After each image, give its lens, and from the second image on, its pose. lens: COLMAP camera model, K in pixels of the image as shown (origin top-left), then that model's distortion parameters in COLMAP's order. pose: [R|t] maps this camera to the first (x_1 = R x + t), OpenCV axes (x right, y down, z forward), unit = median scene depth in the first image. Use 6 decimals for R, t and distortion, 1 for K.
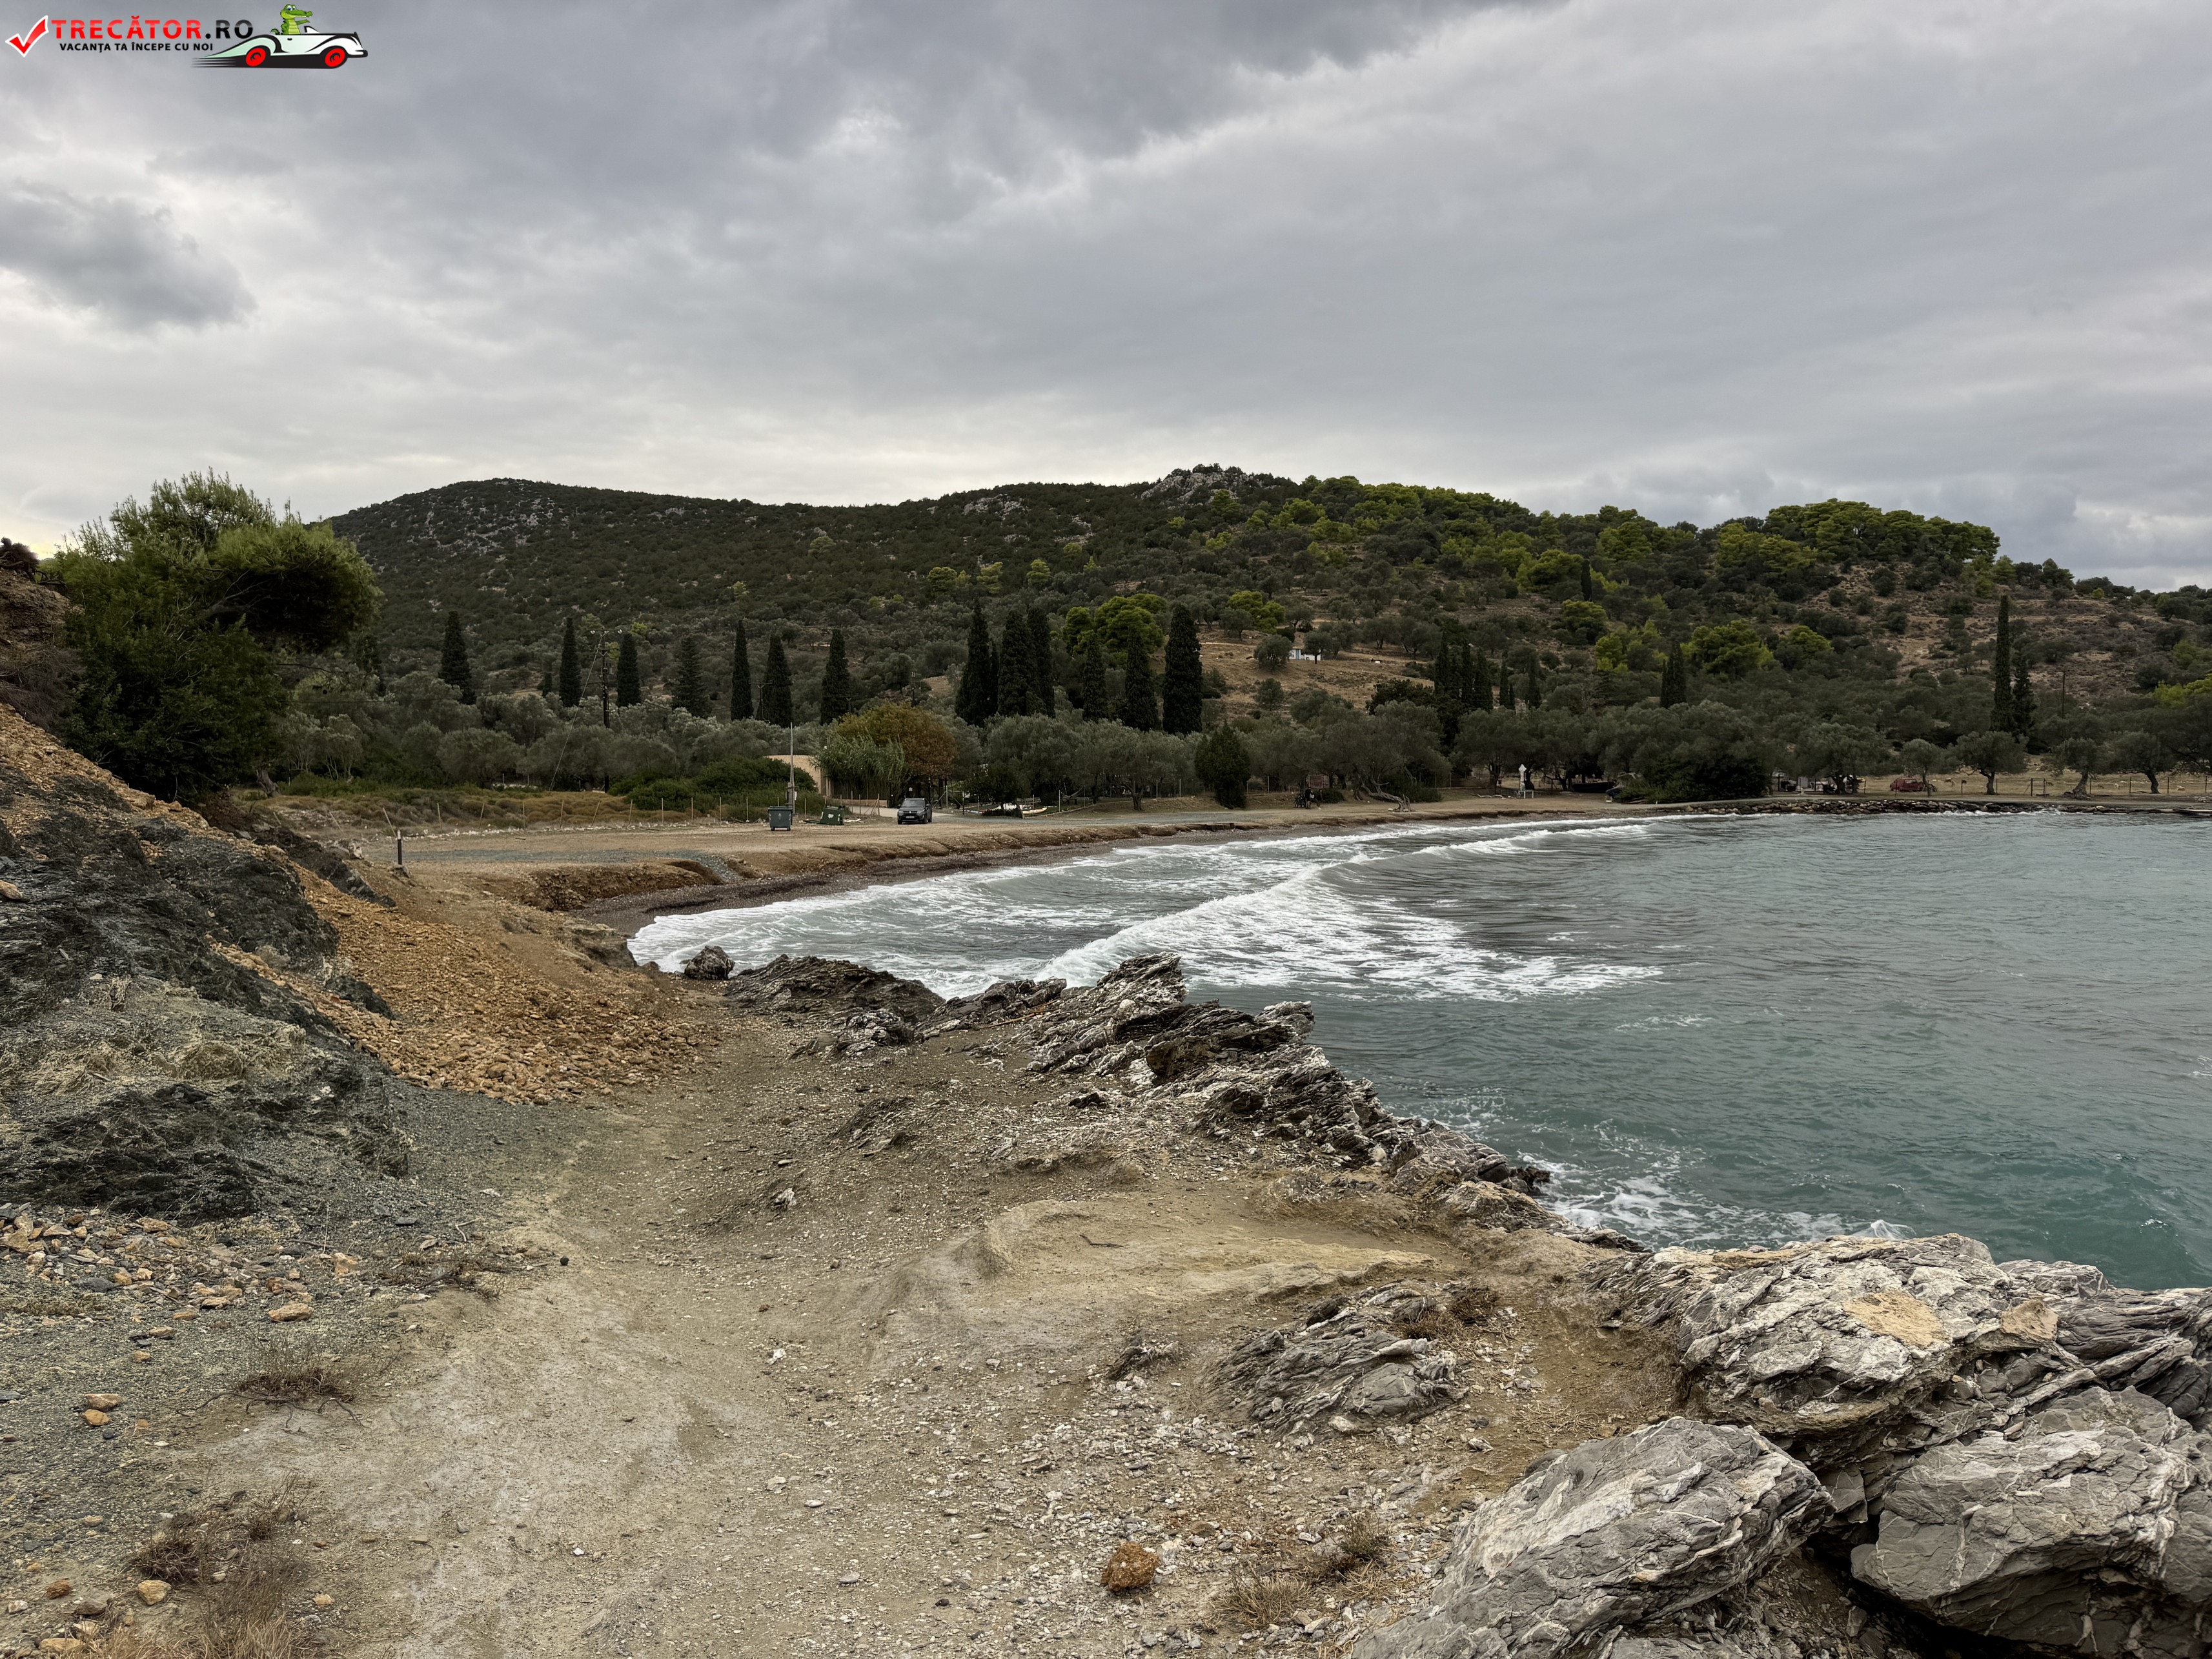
lens RADIAL K [[1601.1, 0, 1116.6], [0, 1601.1, 764.1], [0, 0, 1]] dist [0.131731, -0.217583]
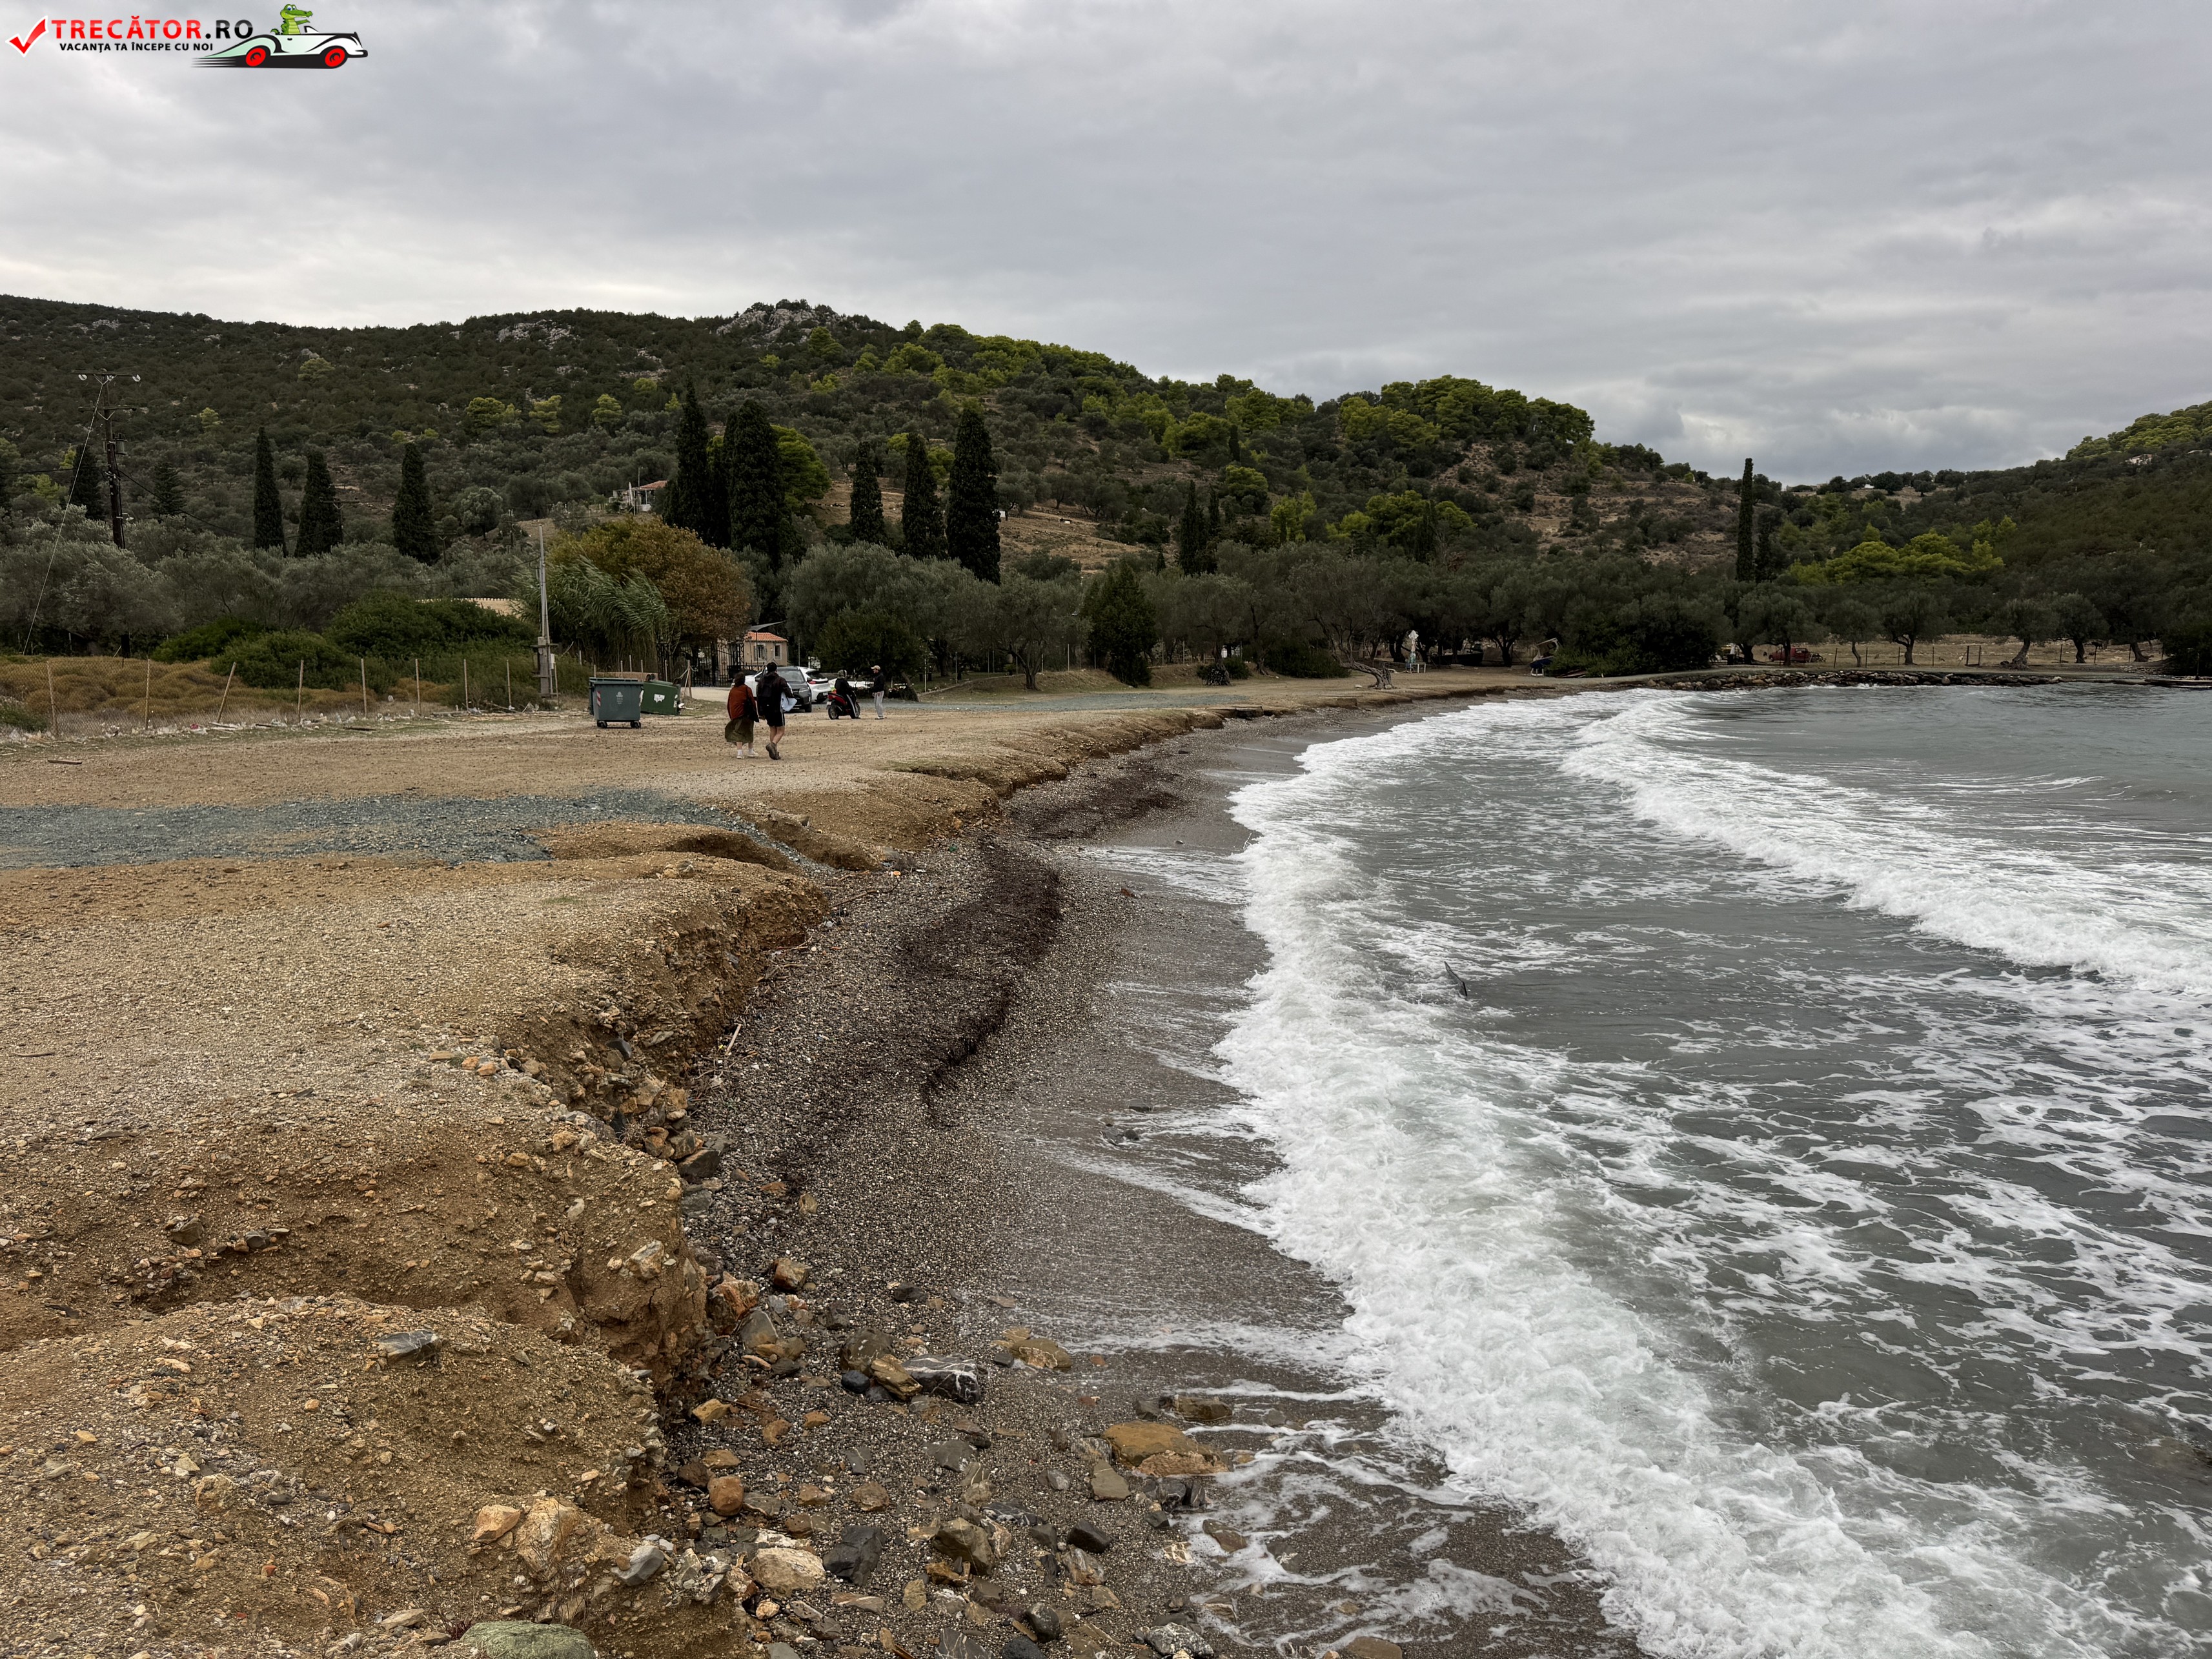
lens RADIAL K [[1593.3, 0, 1152.1], [0, 1593.3, 839.5], [0, 0, 1]] dist [0.199860, -0.402757]
pose [[0.957296, -0.030152, 0.287533, -0.036150], [-0.004693, 0.992795, 0.119736, 0.002692], [-0.289071, -0.115972, 0.950257, 0.086025]]
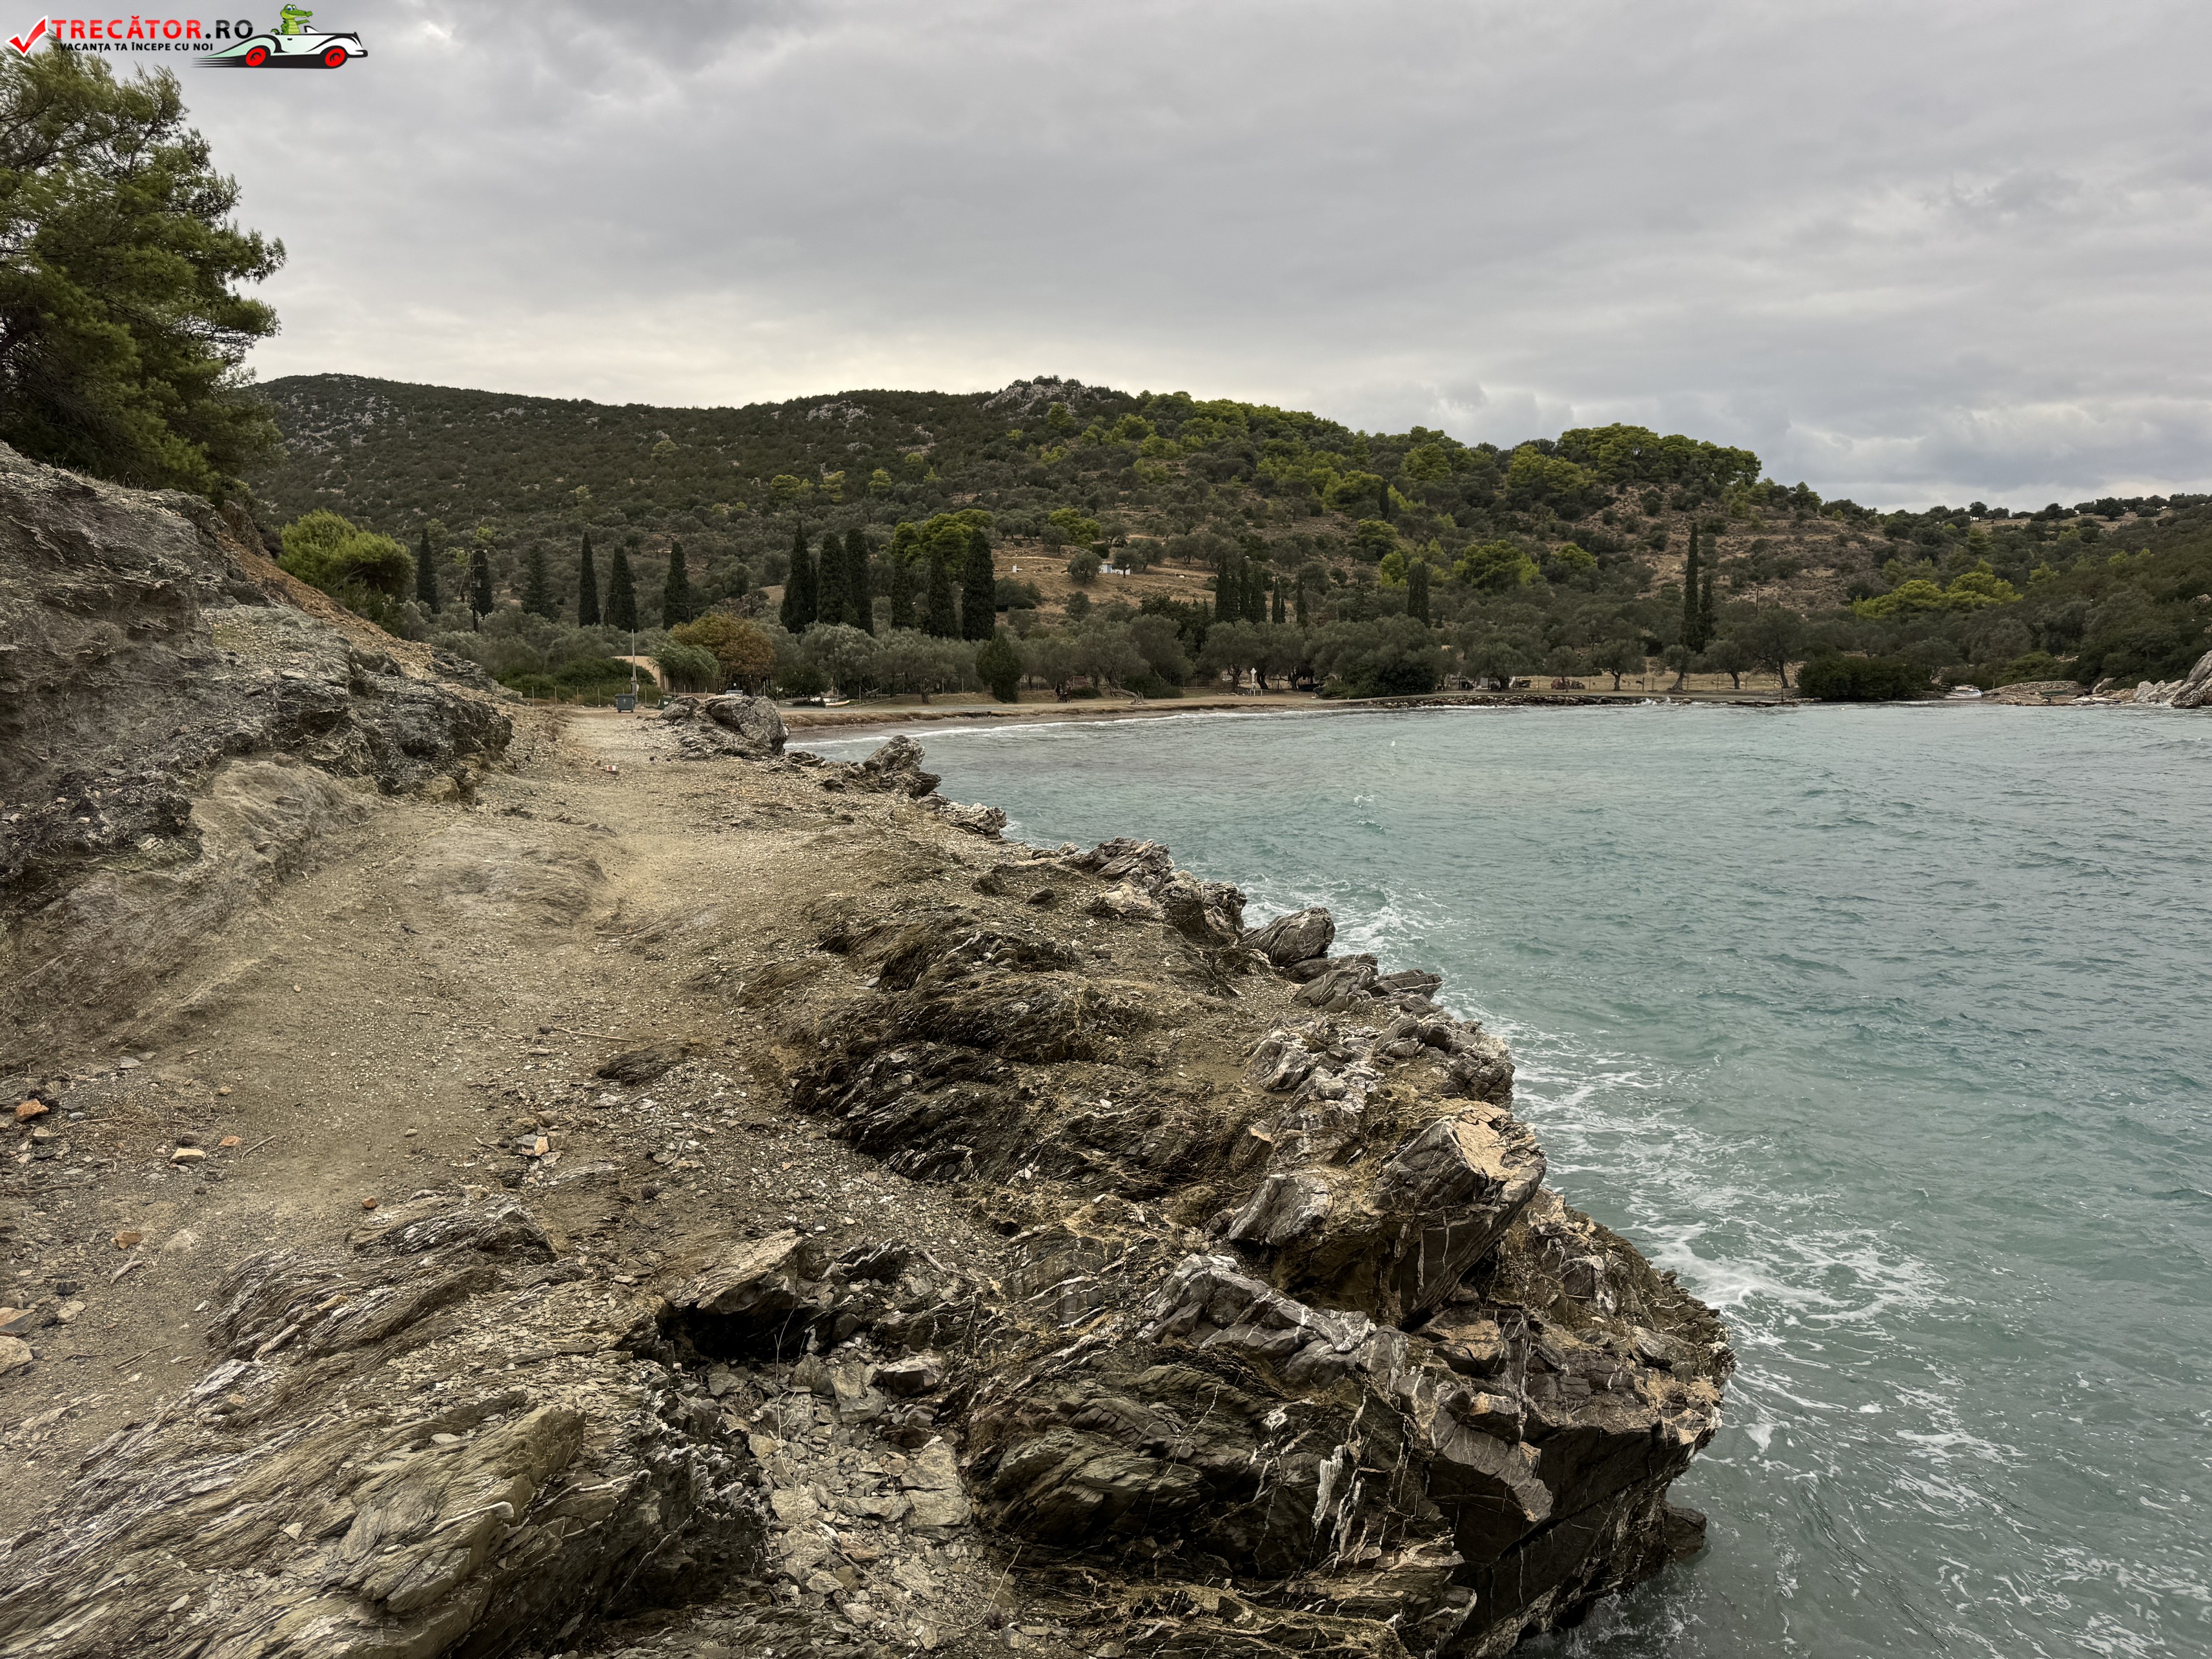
lens RADIAL K [[1571.4, 0, 1106.0], [0, 1571.4, 829.5], [0, 0, 1]] dist [0.129358, -0.151424]
pose [[0.996524, -0.005380, 0.083130, 0.013670], [-0.002941, 0.995018, 0.099654, 0.001169], [-0.083252, -0.099552, 0.991544, -0.060741]]
